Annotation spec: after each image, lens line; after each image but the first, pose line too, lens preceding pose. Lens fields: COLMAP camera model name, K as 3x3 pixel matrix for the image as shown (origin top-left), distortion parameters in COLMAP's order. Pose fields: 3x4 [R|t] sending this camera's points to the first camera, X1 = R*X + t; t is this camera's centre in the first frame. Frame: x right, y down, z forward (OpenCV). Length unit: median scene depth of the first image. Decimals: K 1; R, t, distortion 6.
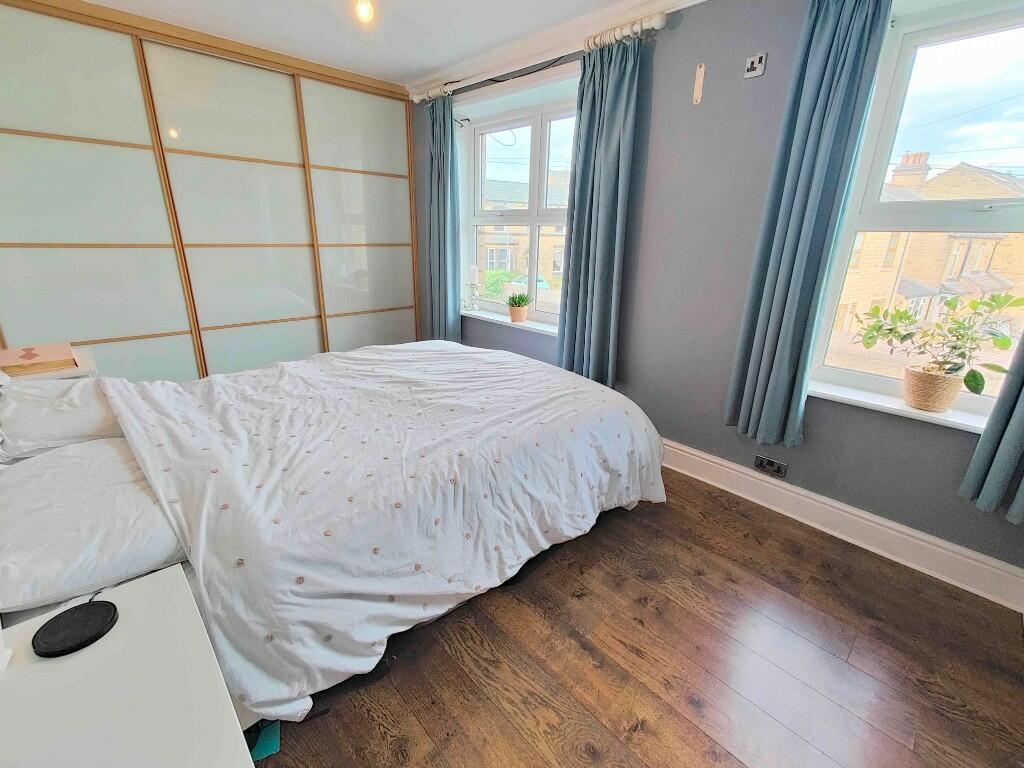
lens RADIAL K [[454.0, 0, 512.0], [0, 454.0, 384.0], [0, 0, 1]] dist [0.003029, 0.000481]
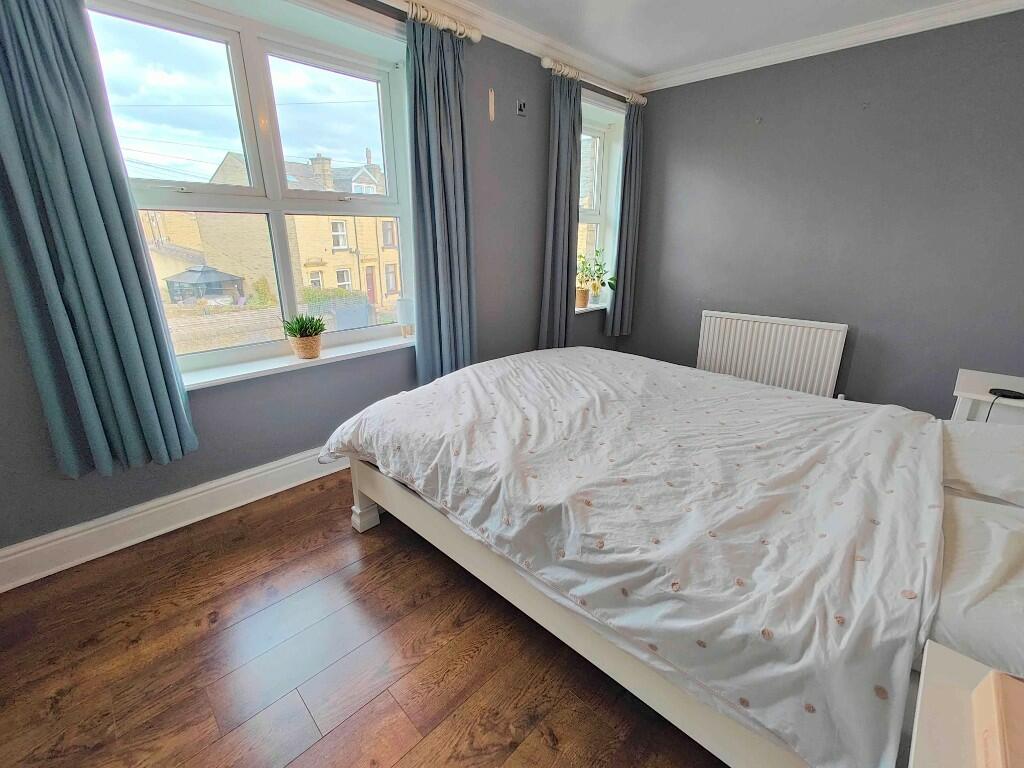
lens RADIAL K [[454.0, 0, 512.0], [0, 454.0, 384.0], [0, 0, 1]] dist [0.003029, 0.000481]
pose [[-0.019599, -0.342523, 0.939305, -1.043992], [0.309782, 0.891171, 0.331435, -0.378617], [-0.950606, 0.297476, 0.088641, 1.082531]]
